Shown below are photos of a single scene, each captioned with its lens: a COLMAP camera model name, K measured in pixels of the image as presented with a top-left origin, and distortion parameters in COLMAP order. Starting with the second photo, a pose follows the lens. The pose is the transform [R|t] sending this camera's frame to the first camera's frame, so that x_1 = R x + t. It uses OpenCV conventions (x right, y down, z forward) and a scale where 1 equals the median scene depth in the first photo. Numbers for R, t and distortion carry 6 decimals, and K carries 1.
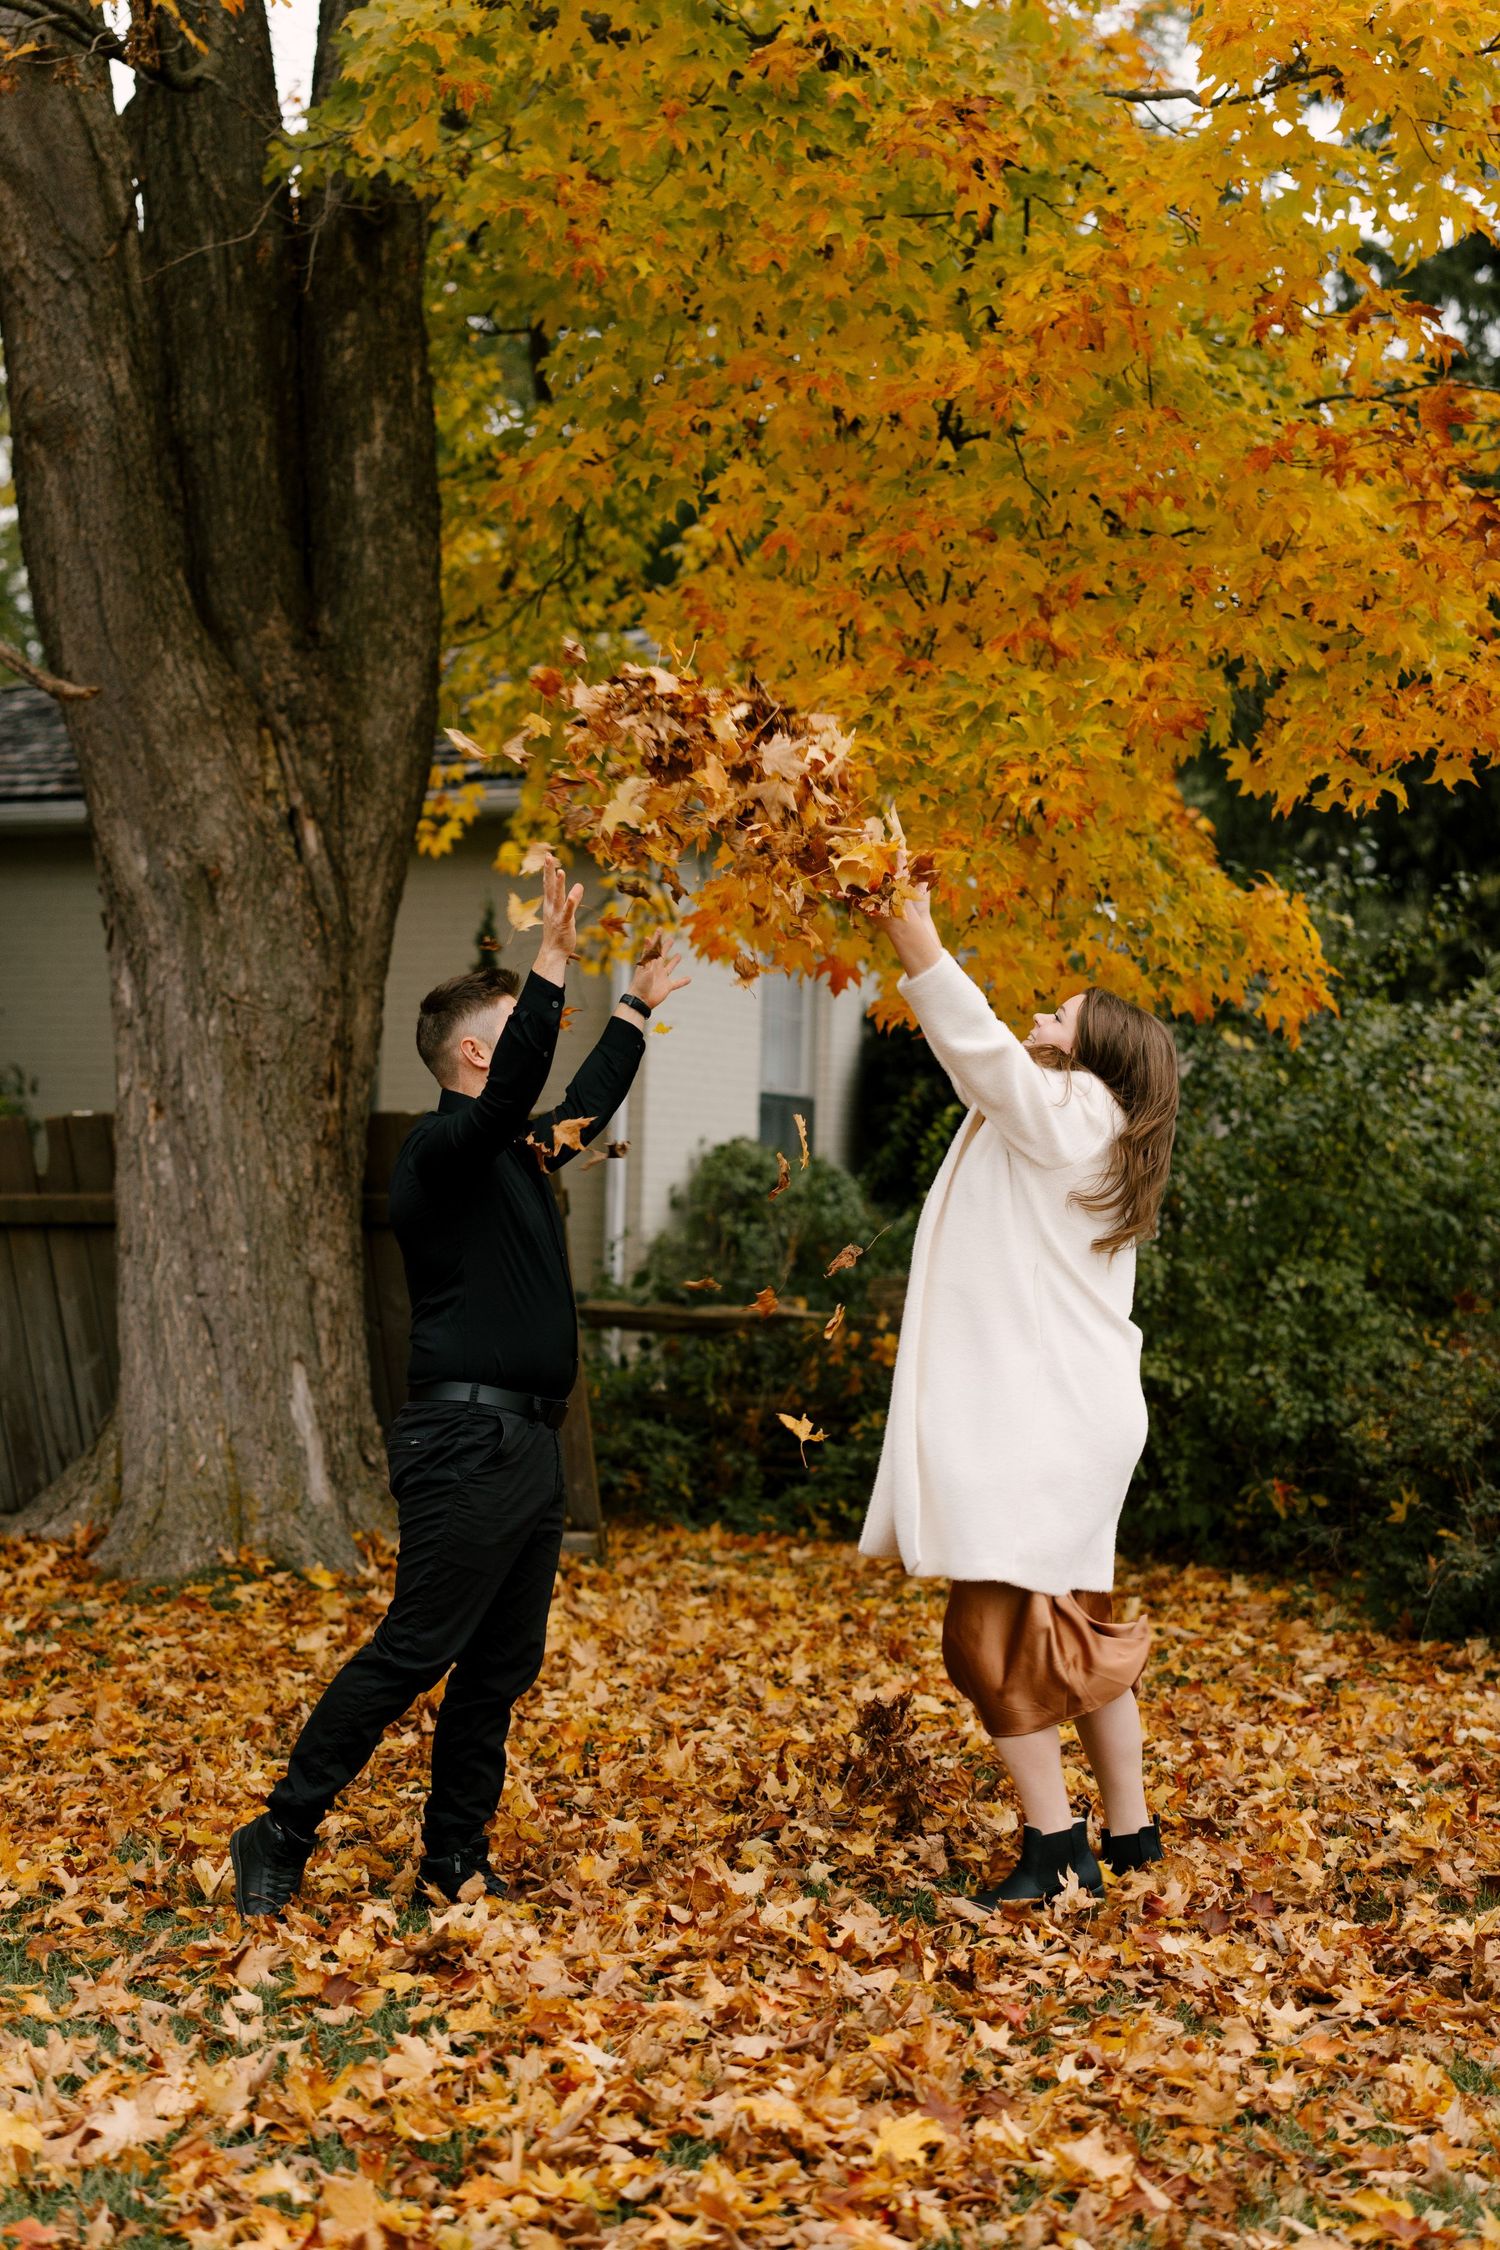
lens RADIAL K [[3198.5, 0, 746.8], [0, 3198.5, 1107.1], [0, 0, 1]] dist [0.037105, 0.195145]
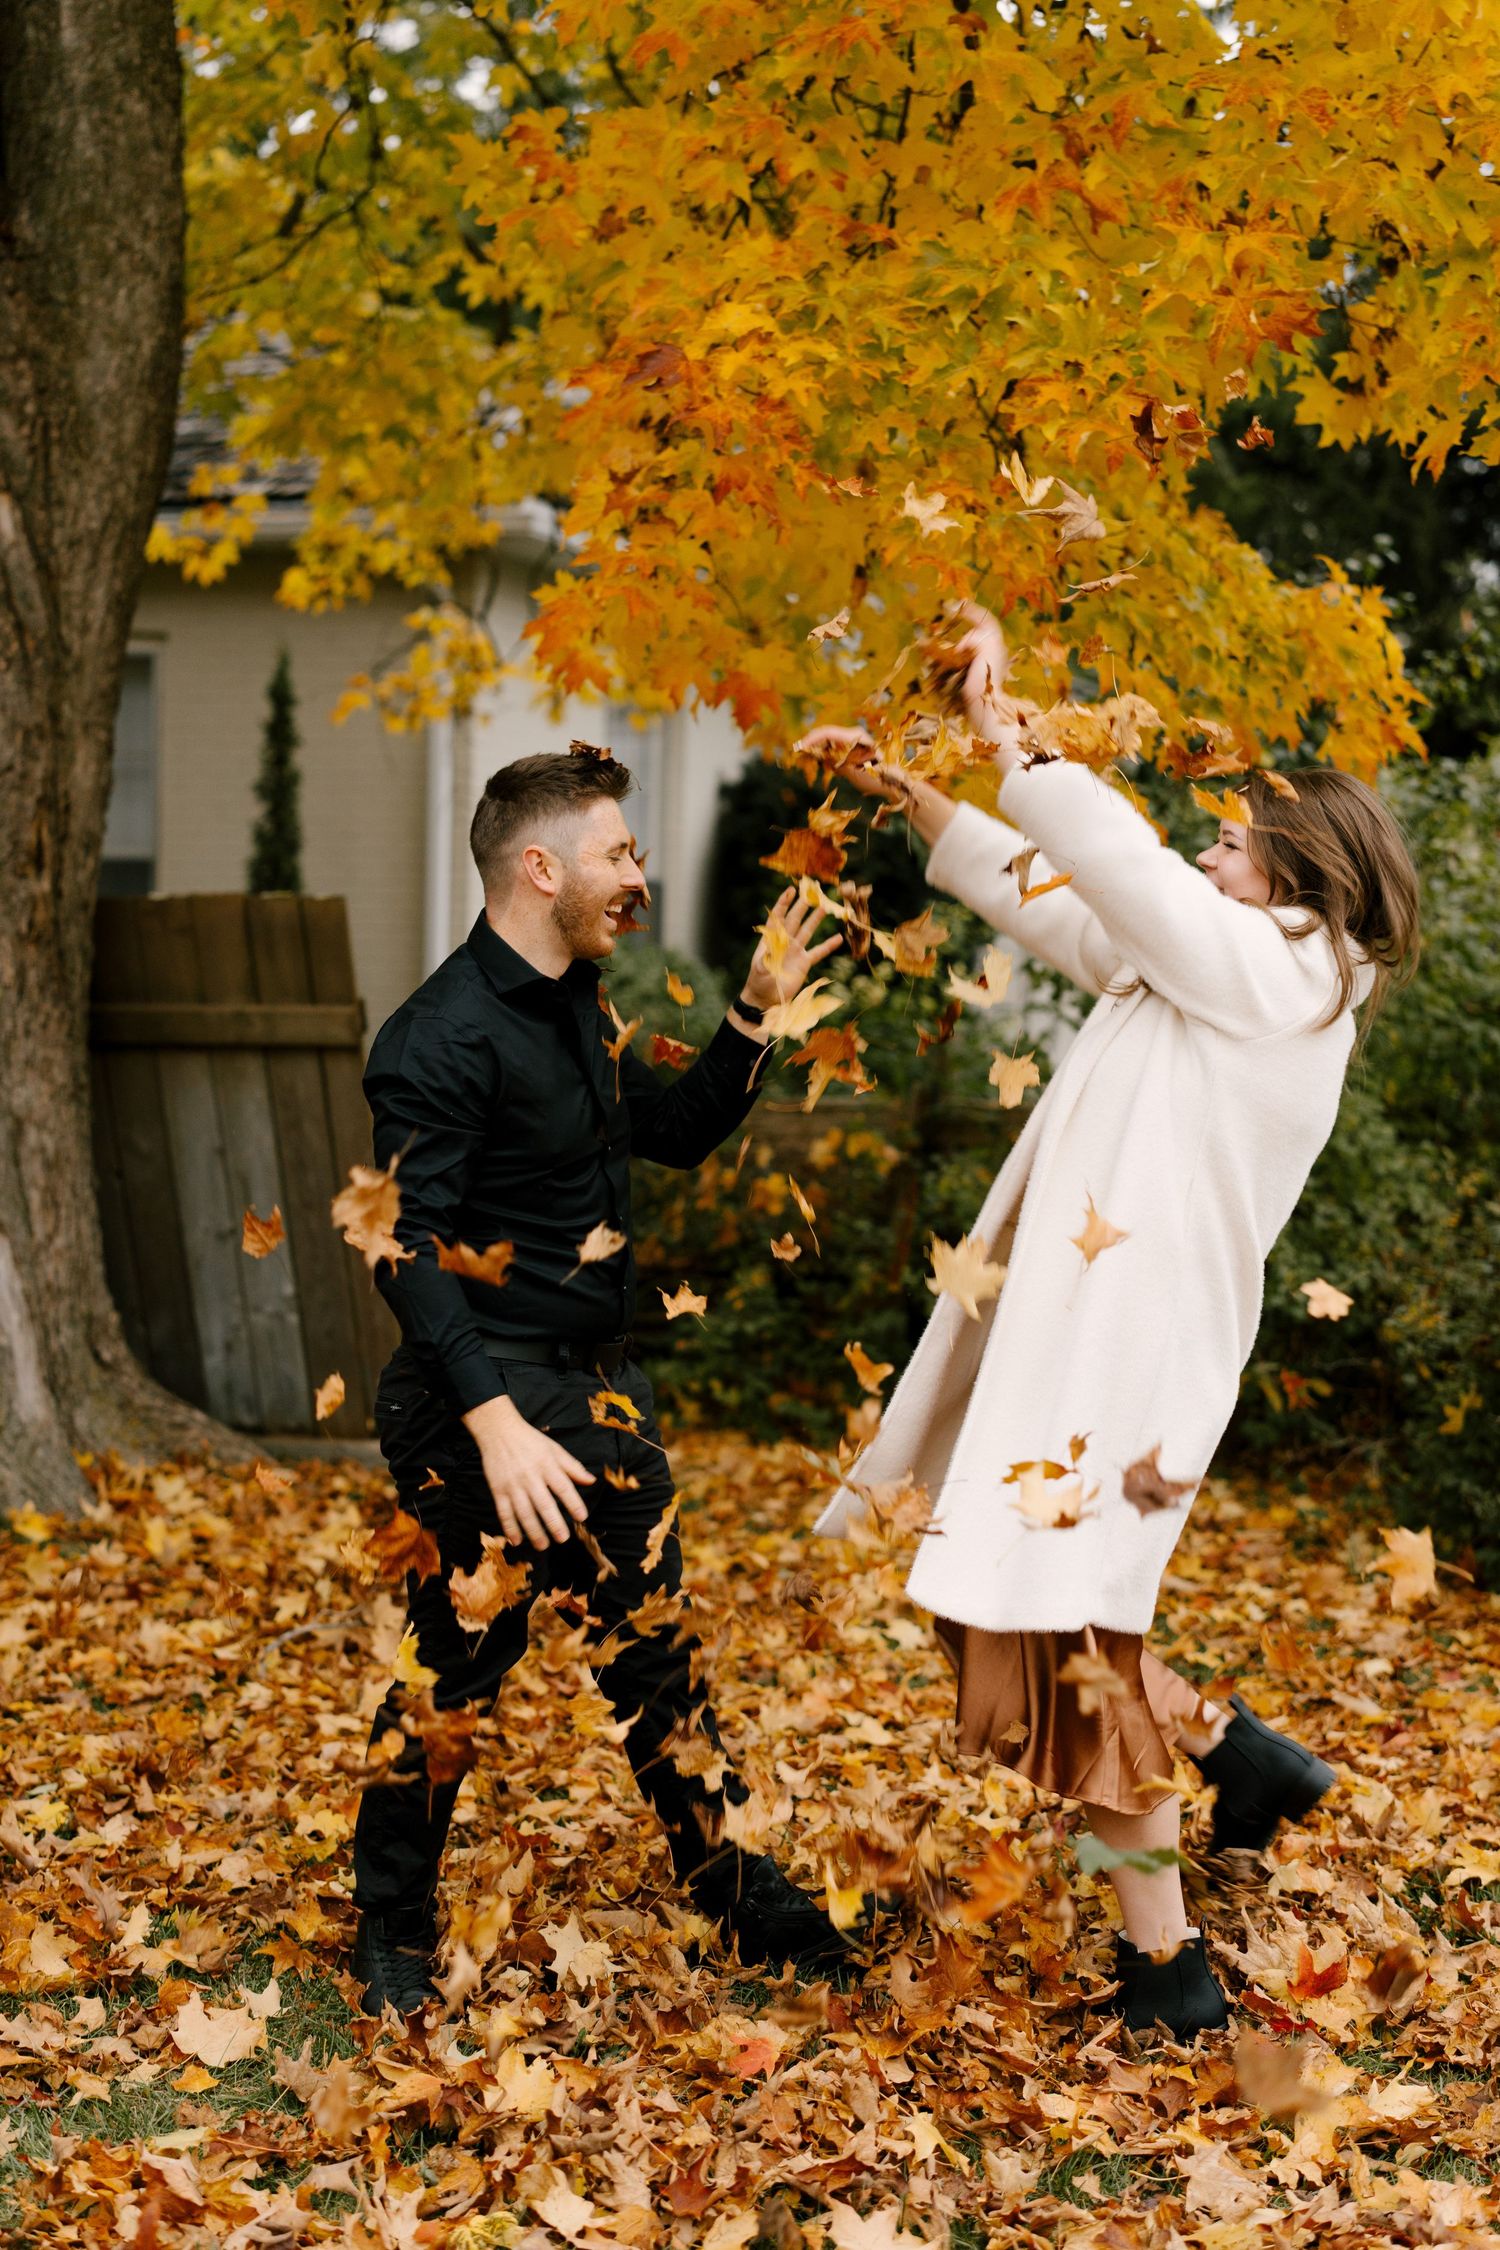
lens RADIAL K [[3198.5, 0, 746.8], [0, 3198.5, 1107.1], [0, 0, 1]] dist [0.037105, 0.195145]
pose [[0.998562, -0.002267, 0.053558, -0.006651], [-0.001333, 0.997747, 0.067082, 0.000364], [-0.053590, -0.067057, 0.996309, 0.250822]]
